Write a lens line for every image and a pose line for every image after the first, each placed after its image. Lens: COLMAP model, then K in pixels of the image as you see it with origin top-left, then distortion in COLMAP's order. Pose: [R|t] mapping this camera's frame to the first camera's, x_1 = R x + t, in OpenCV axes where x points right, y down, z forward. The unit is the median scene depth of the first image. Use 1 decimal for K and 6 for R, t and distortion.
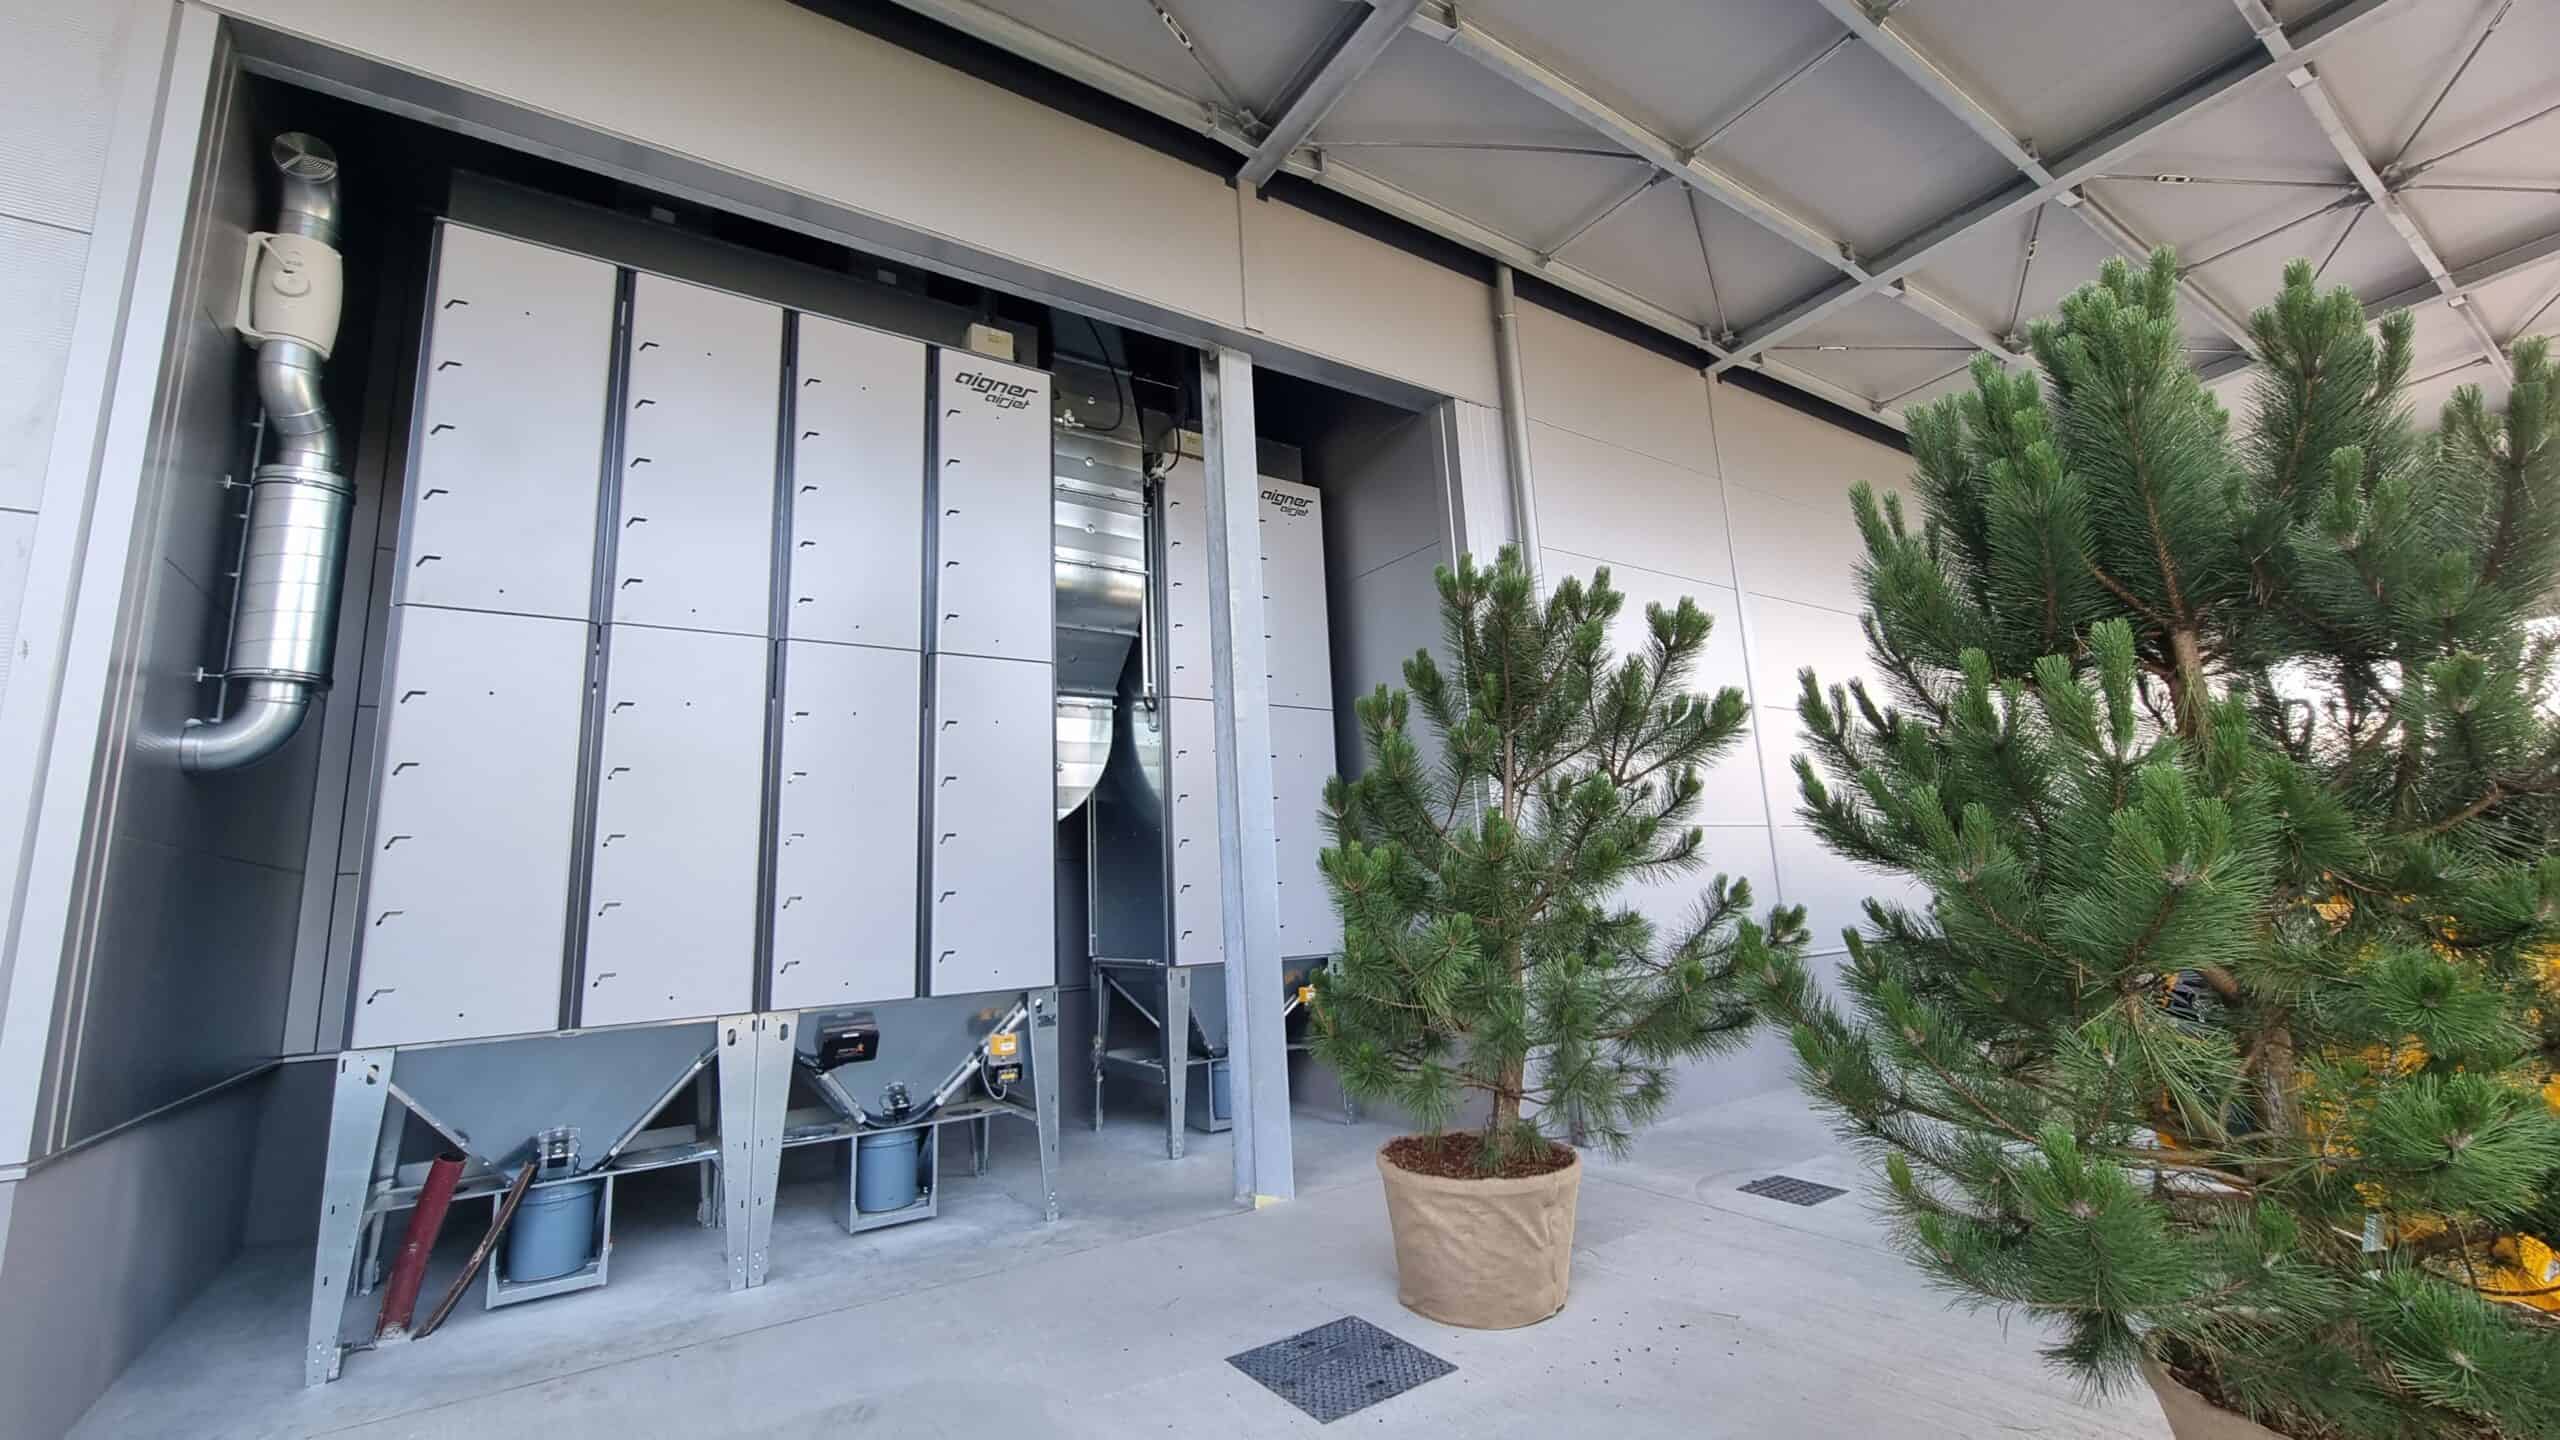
lens RADIAL K [[1055.0, 0, 1265.3], [0, 1055.0, 706.7], [0, 0, 1]] dist [0.002106, 0.000287]
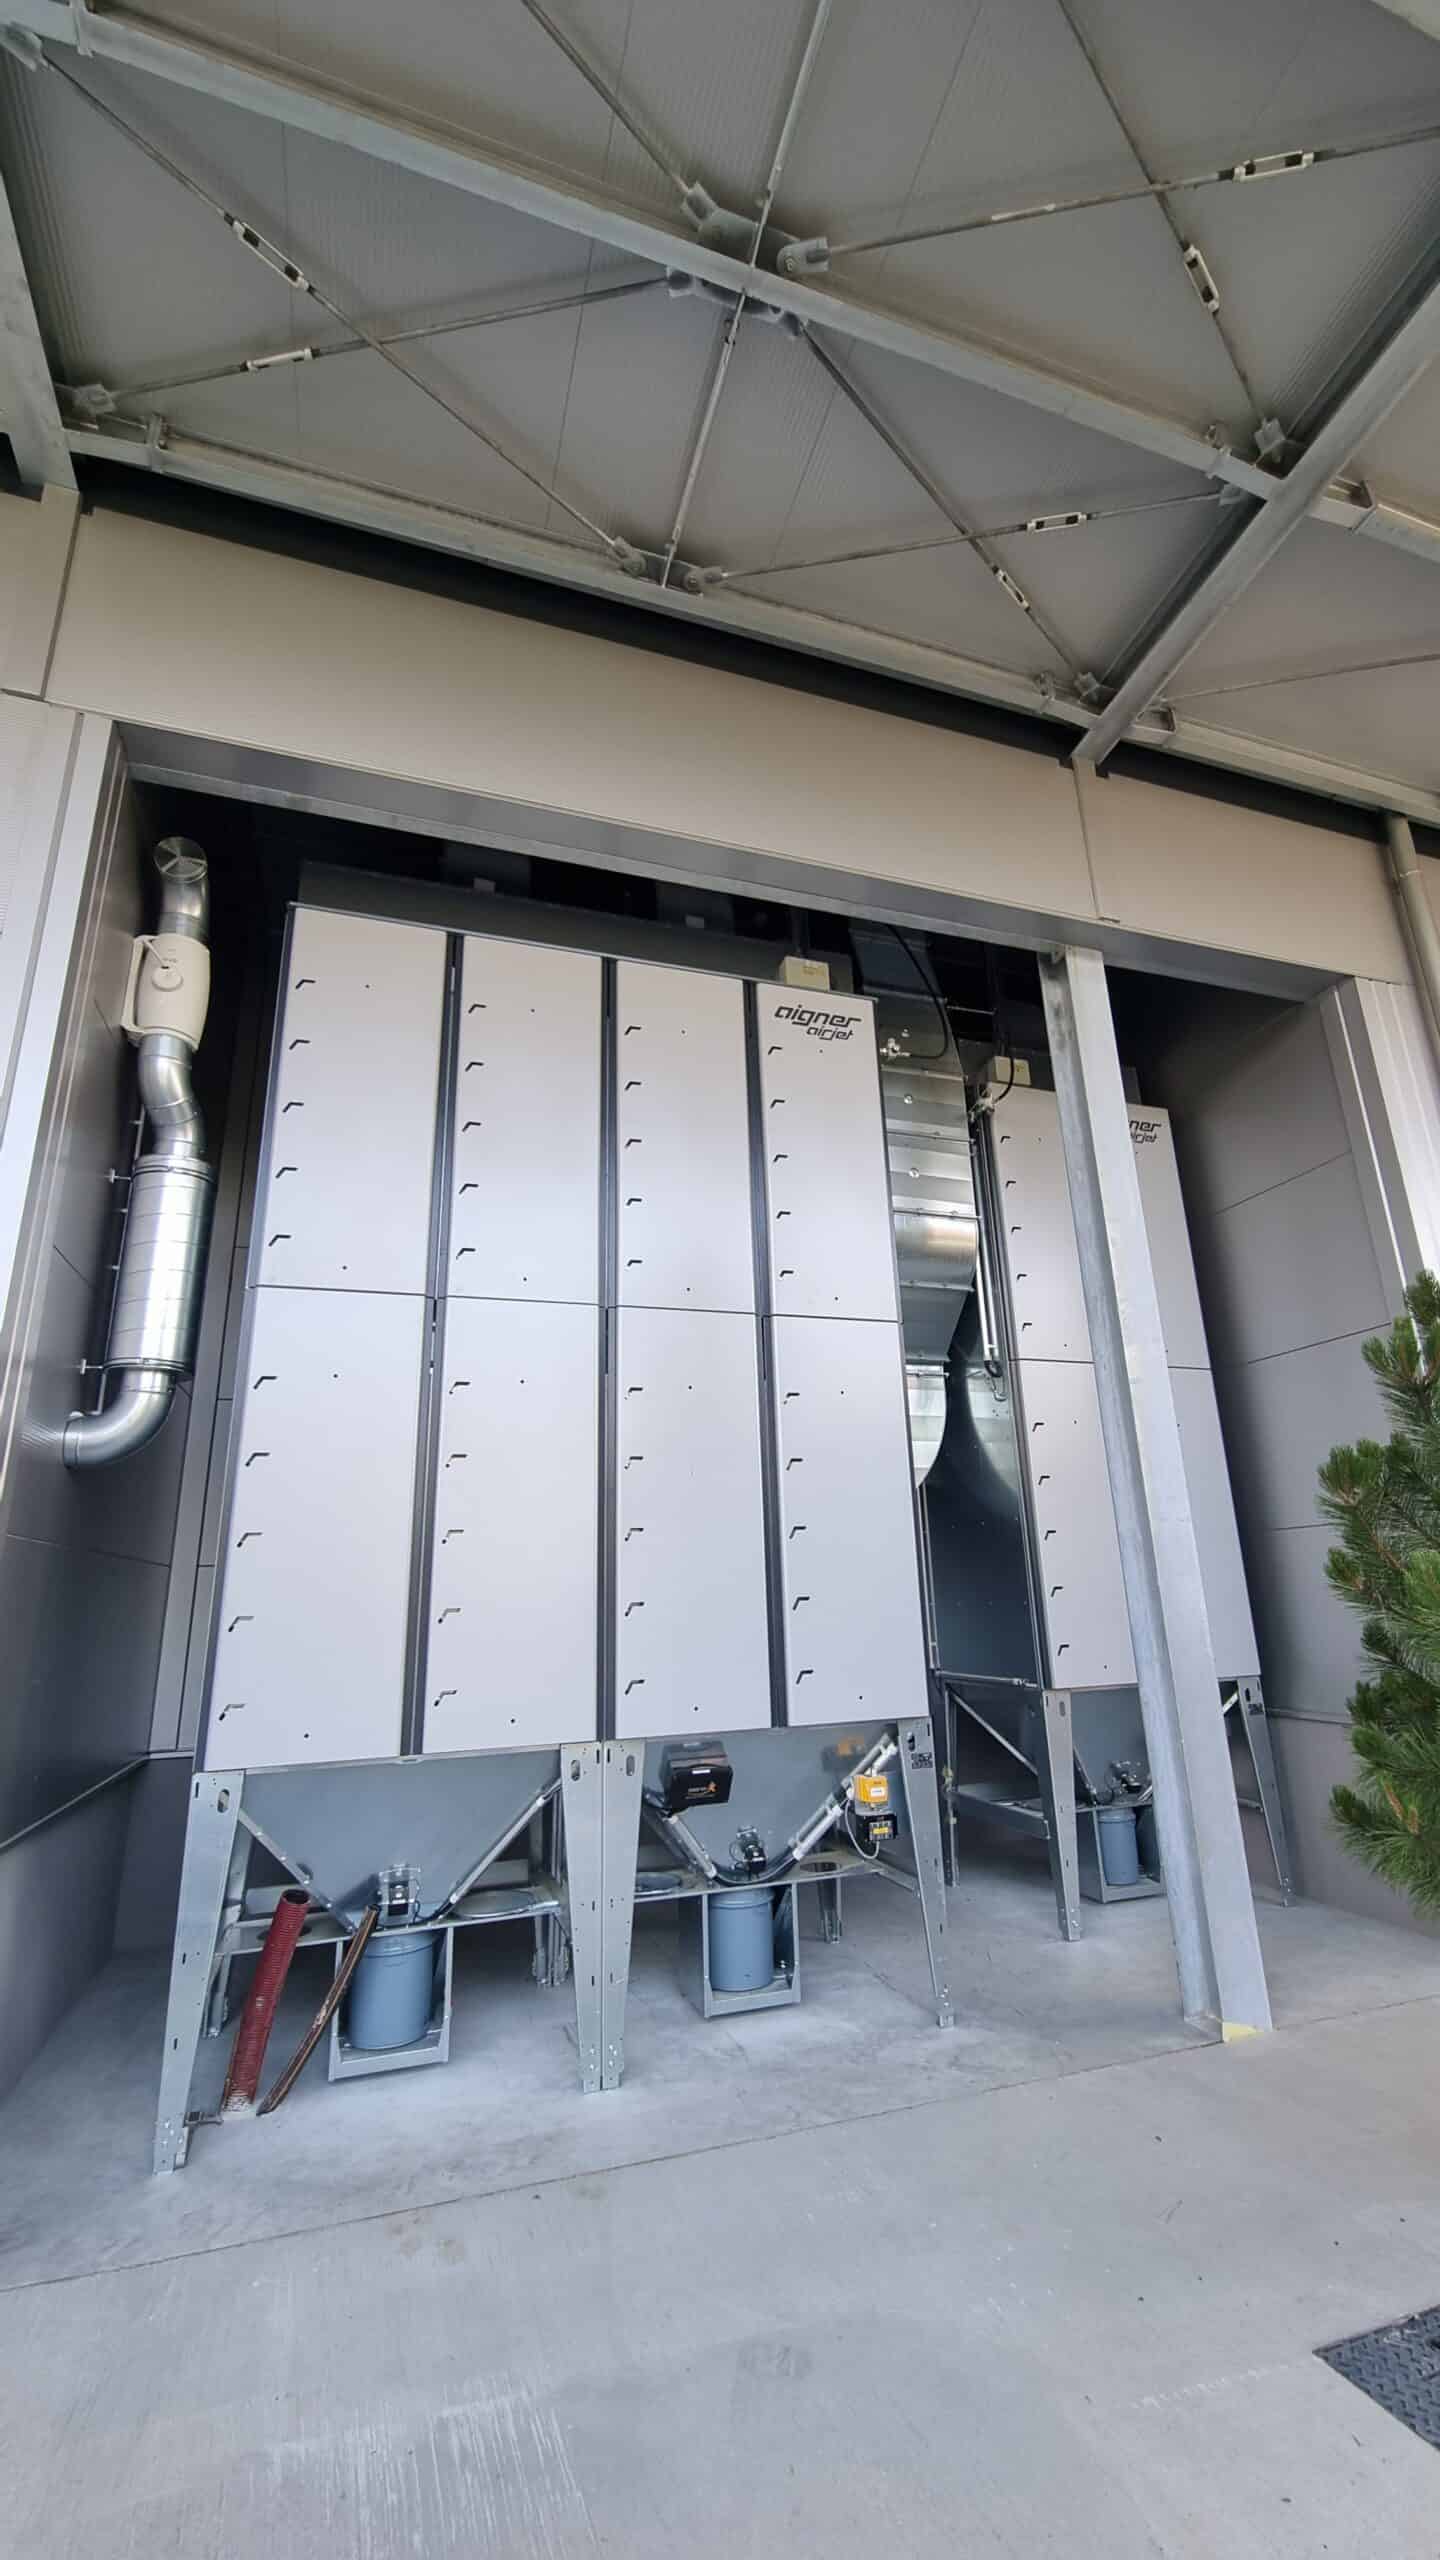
lens RADIAL K [[1055.0, 0, 720.0], [0, 1055.0, 1280.0], [0, 0, 1]] dist [0.002106, 0.000287]
pose [[0.962946, -0.063114, -0.262204, -0.135546], [0.036119, 0.993653, -0.106533, 0.012991], [0.267263, 0.093115, 0.959114, 0.163906]]
